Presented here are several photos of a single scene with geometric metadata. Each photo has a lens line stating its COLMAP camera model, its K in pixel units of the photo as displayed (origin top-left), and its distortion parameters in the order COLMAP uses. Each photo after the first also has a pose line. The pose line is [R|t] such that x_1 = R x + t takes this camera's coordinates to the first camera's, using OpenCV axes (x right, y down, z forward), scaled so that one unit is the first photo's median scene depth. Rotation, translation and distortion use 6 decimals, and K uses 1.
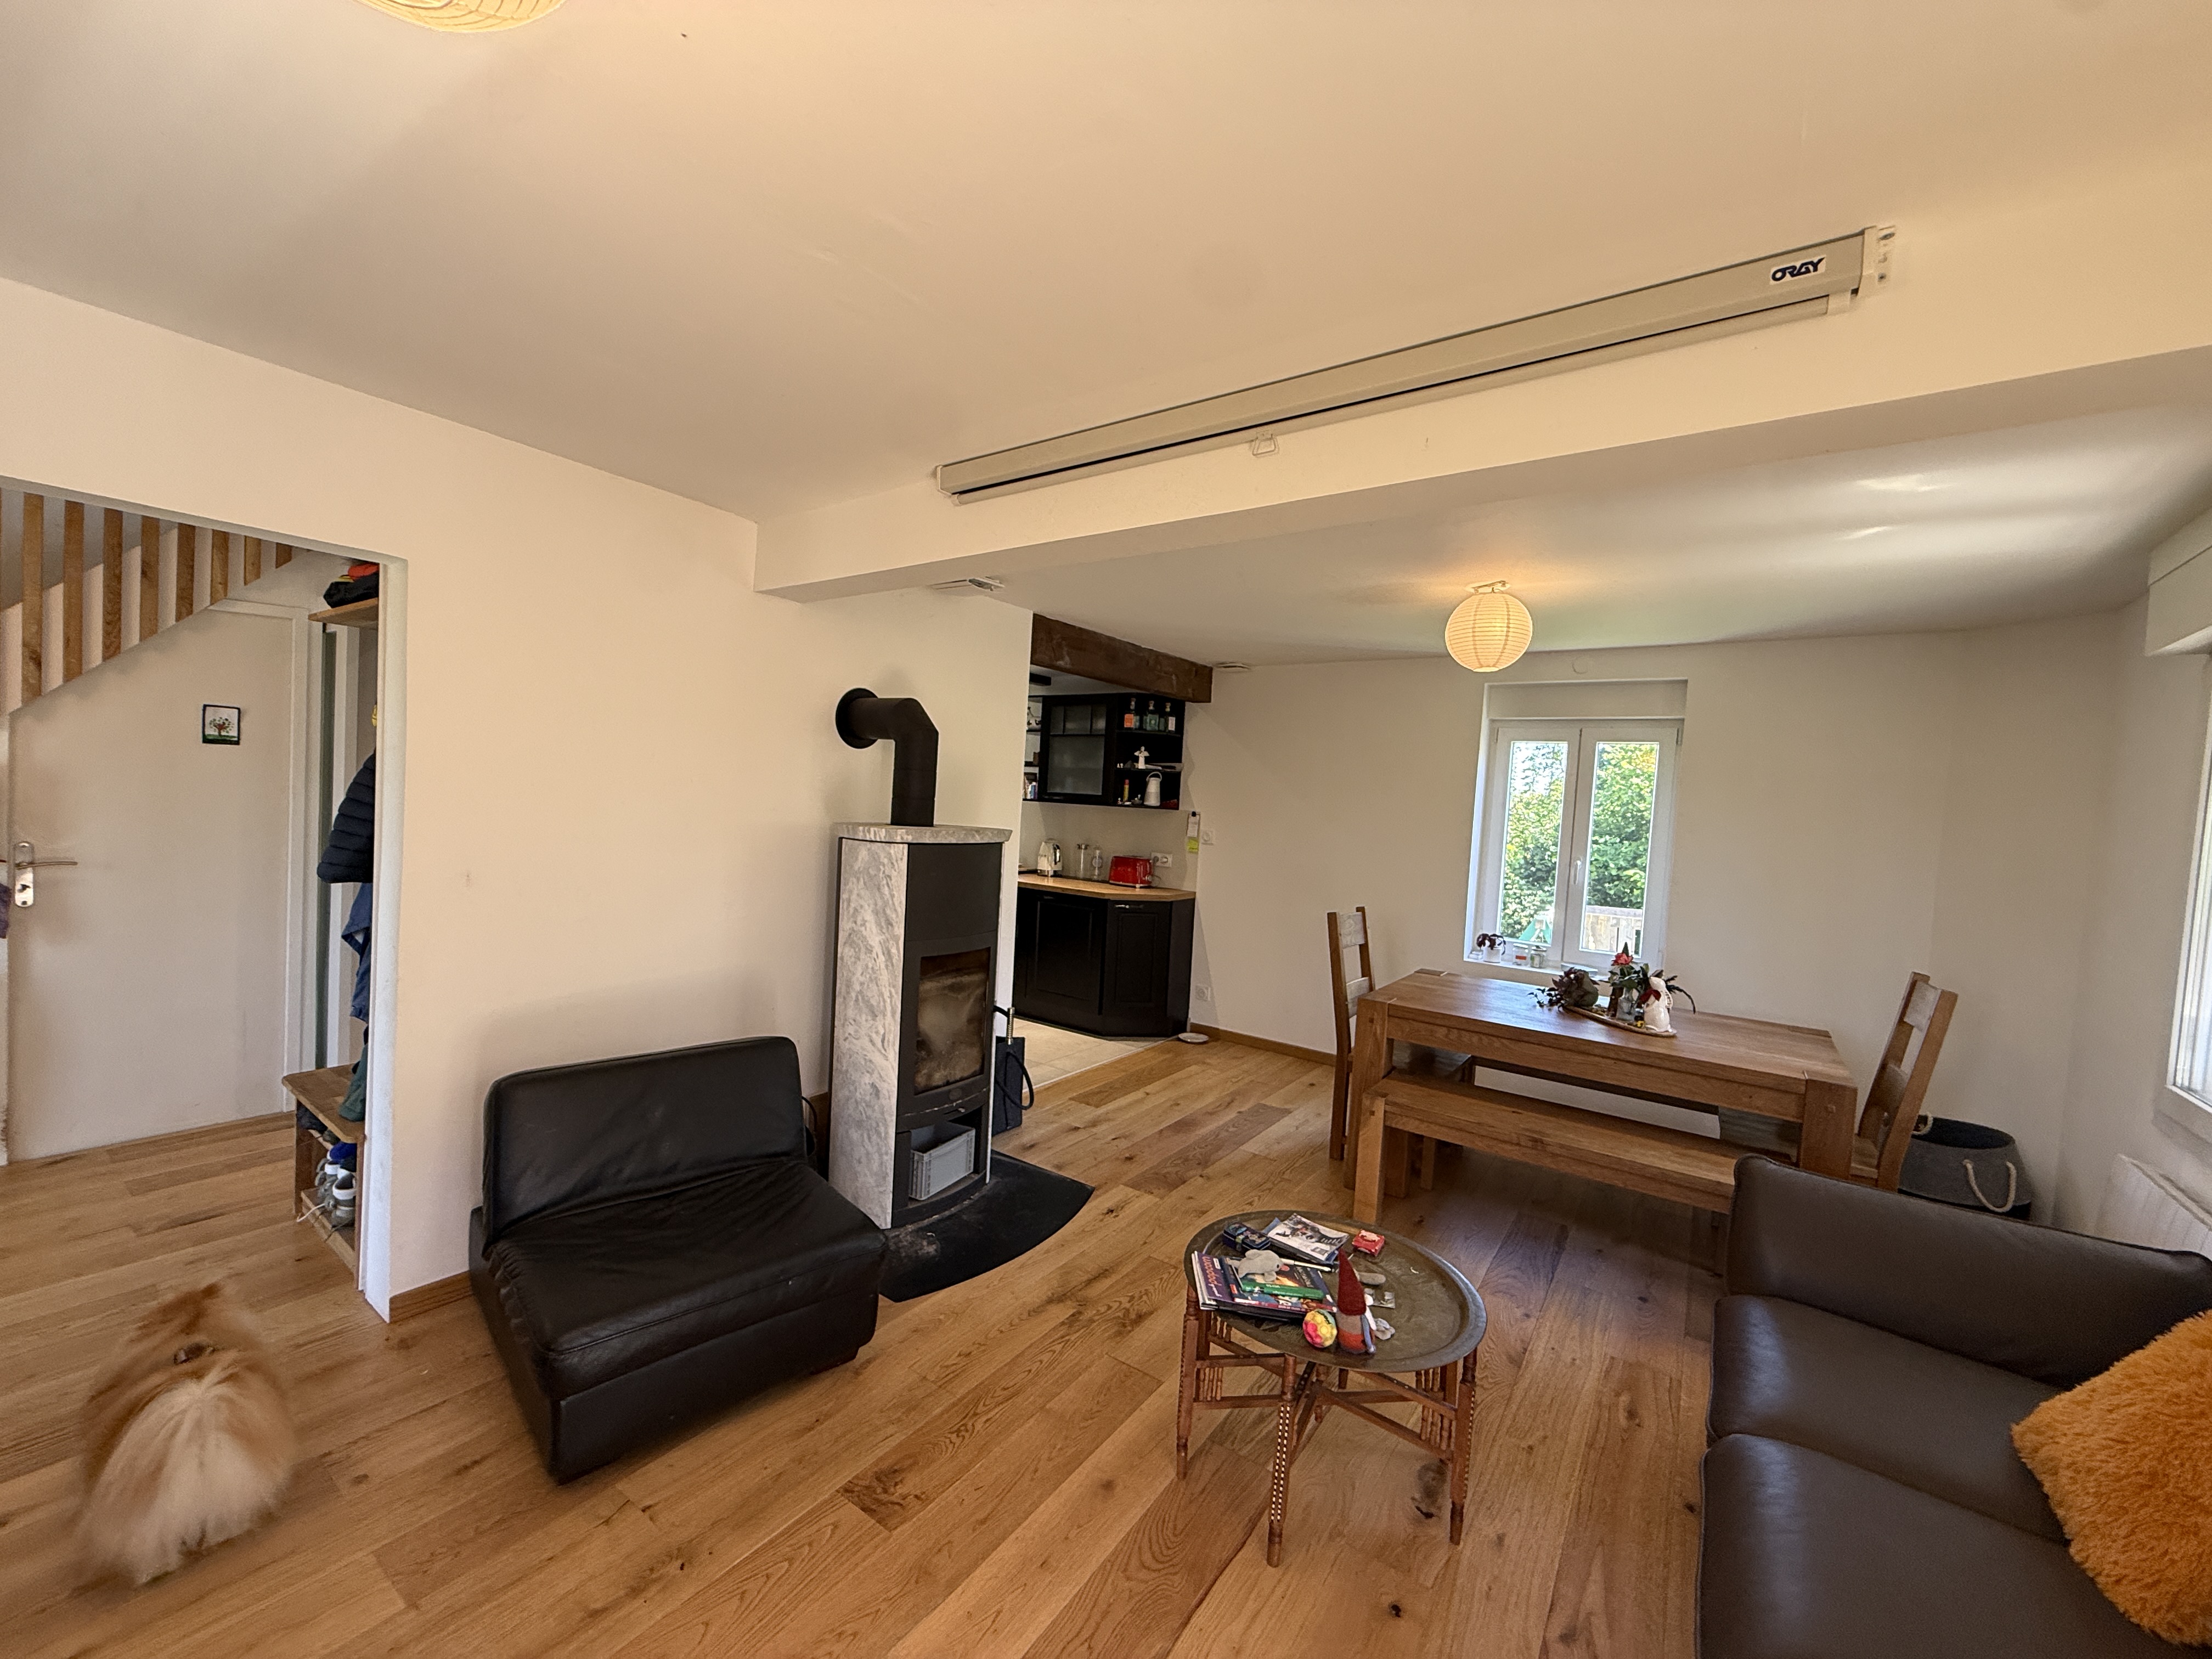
lens RADIAL K [[881.7, 0, 1102.7], [0, 881.7, 833.9], [0, 0, 1]] dist [0.000306, -0.000147]
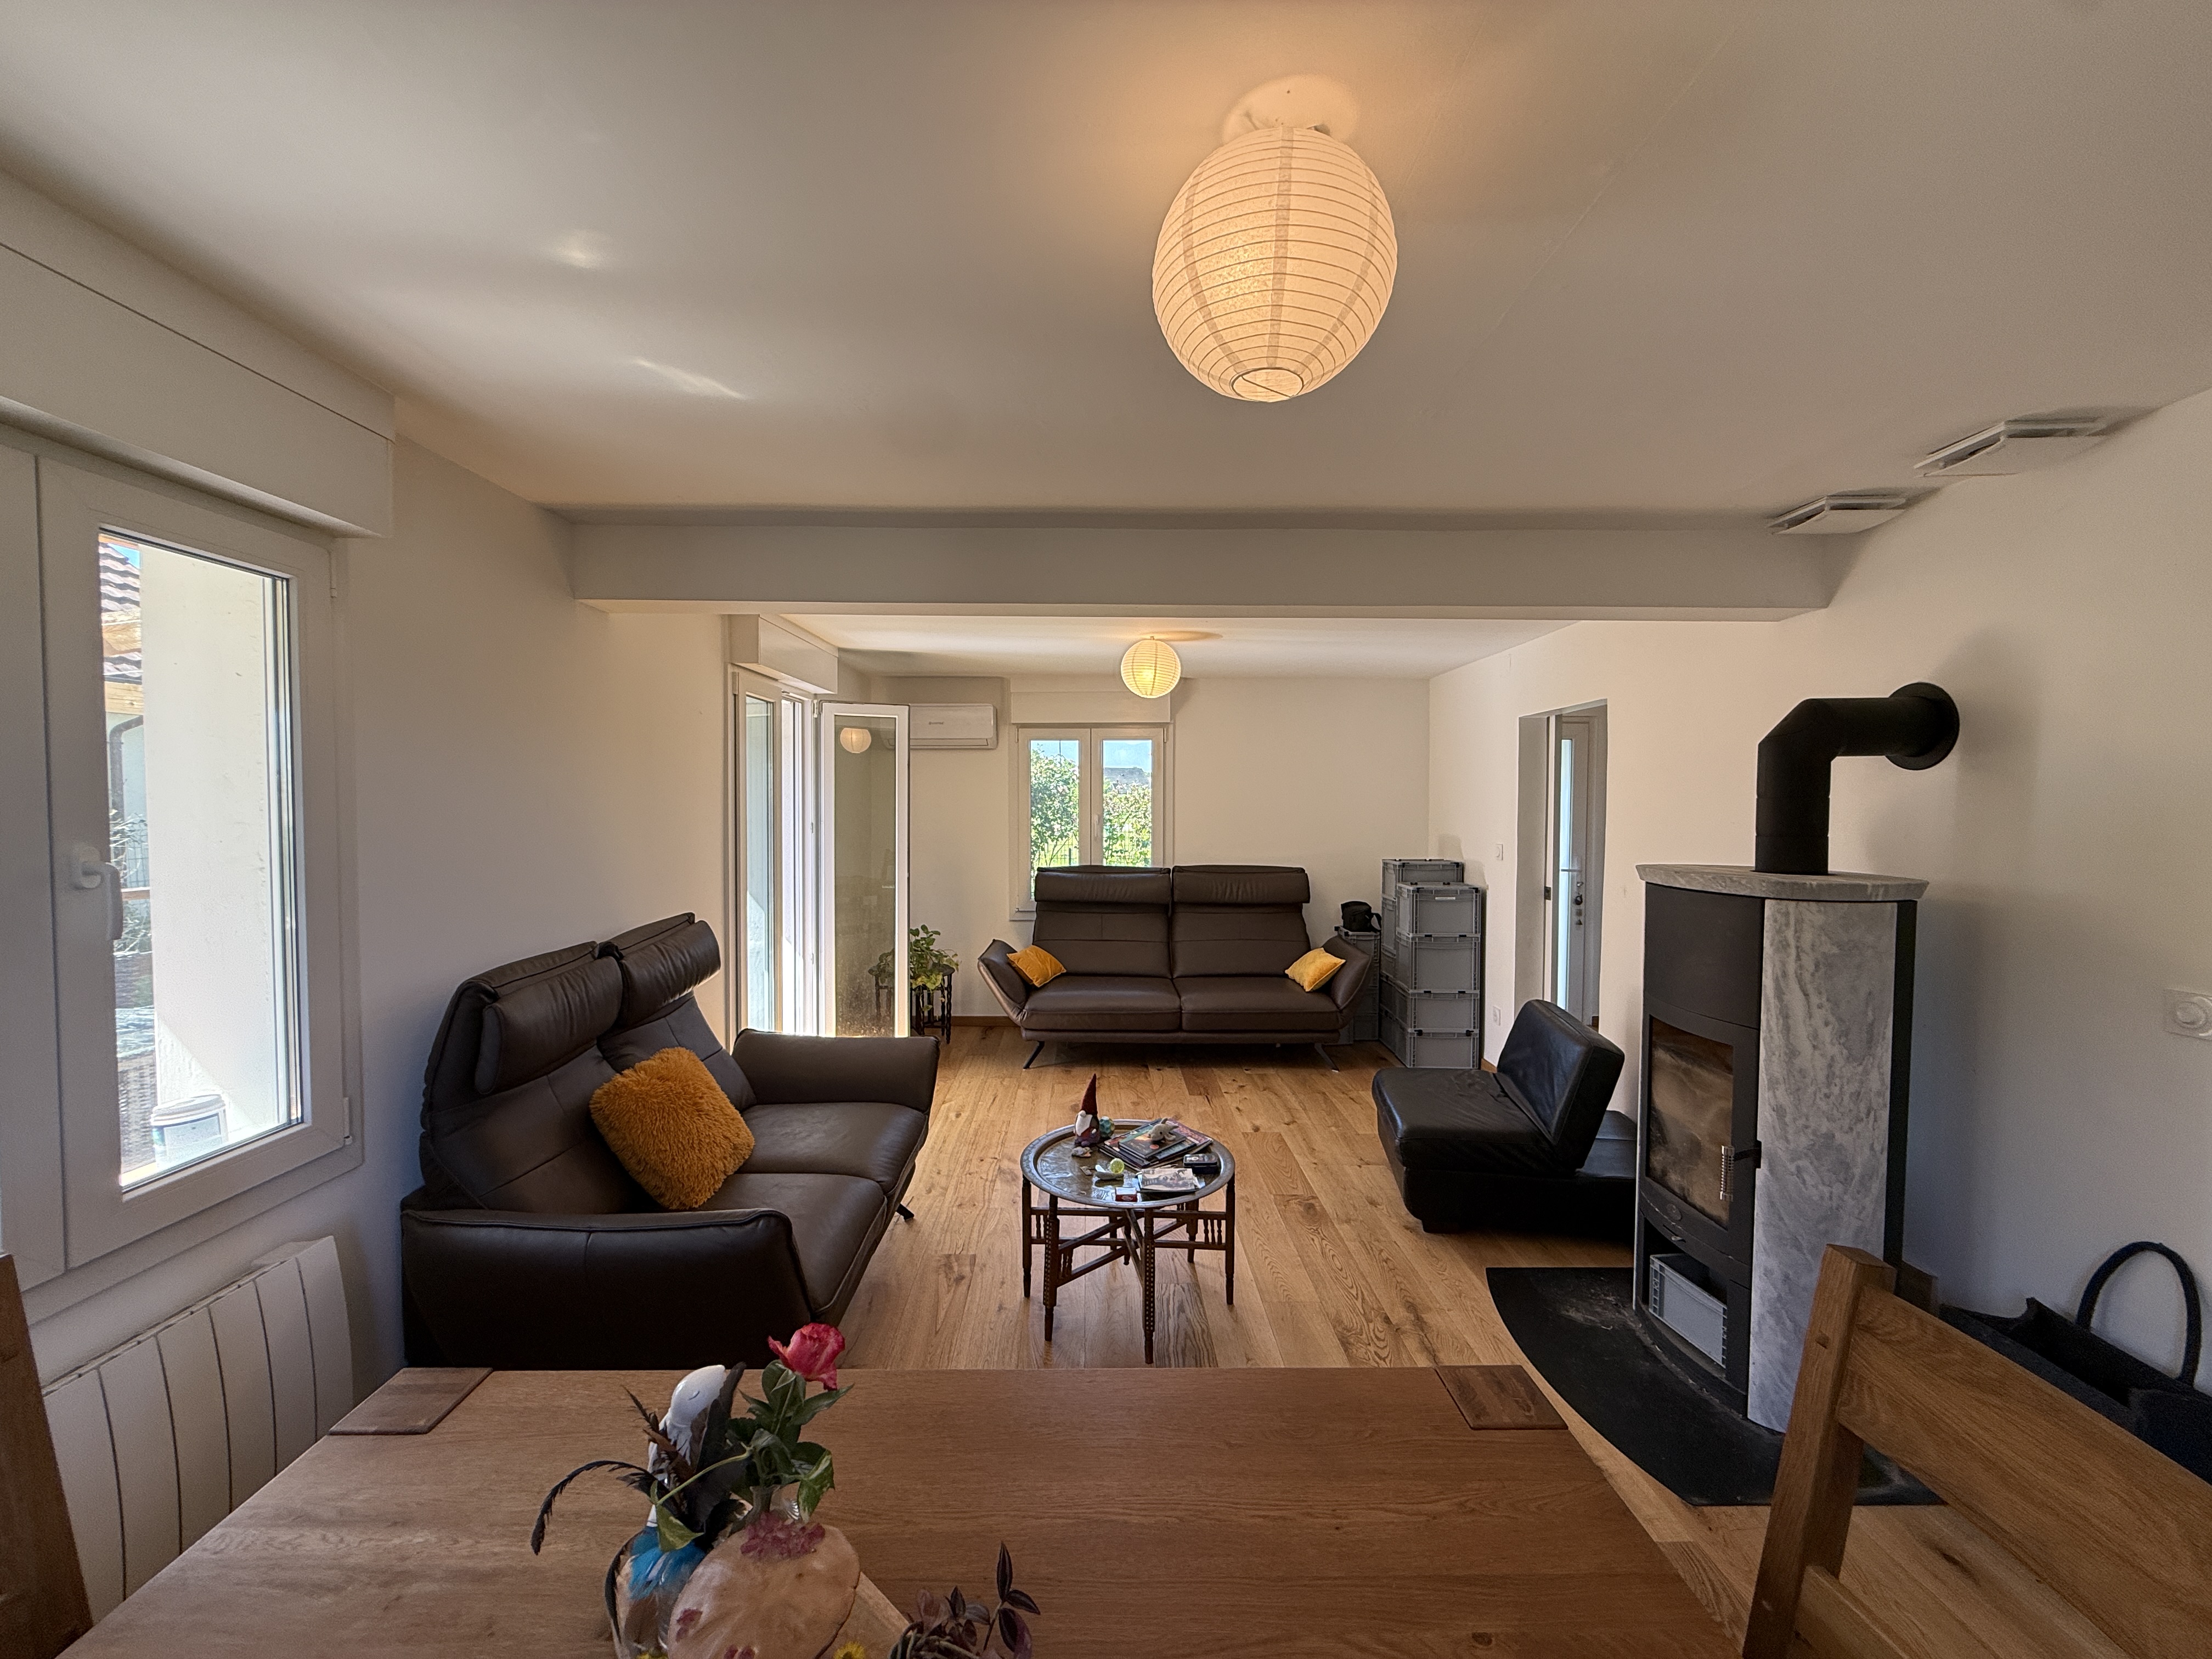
lens RADIAL K [[881.7, 0, 1102.7], [0, 881.7, 833.9], [0, 0, 1]] dist [0.000306, -0.000147]
pose [[-0.813469, -0.040159, -0.580221, 0.855819], [-0.073100, 0.996762, 0.033497, -0.029575], [0.576997, 0.069663, -0.813770, 1.602104]]
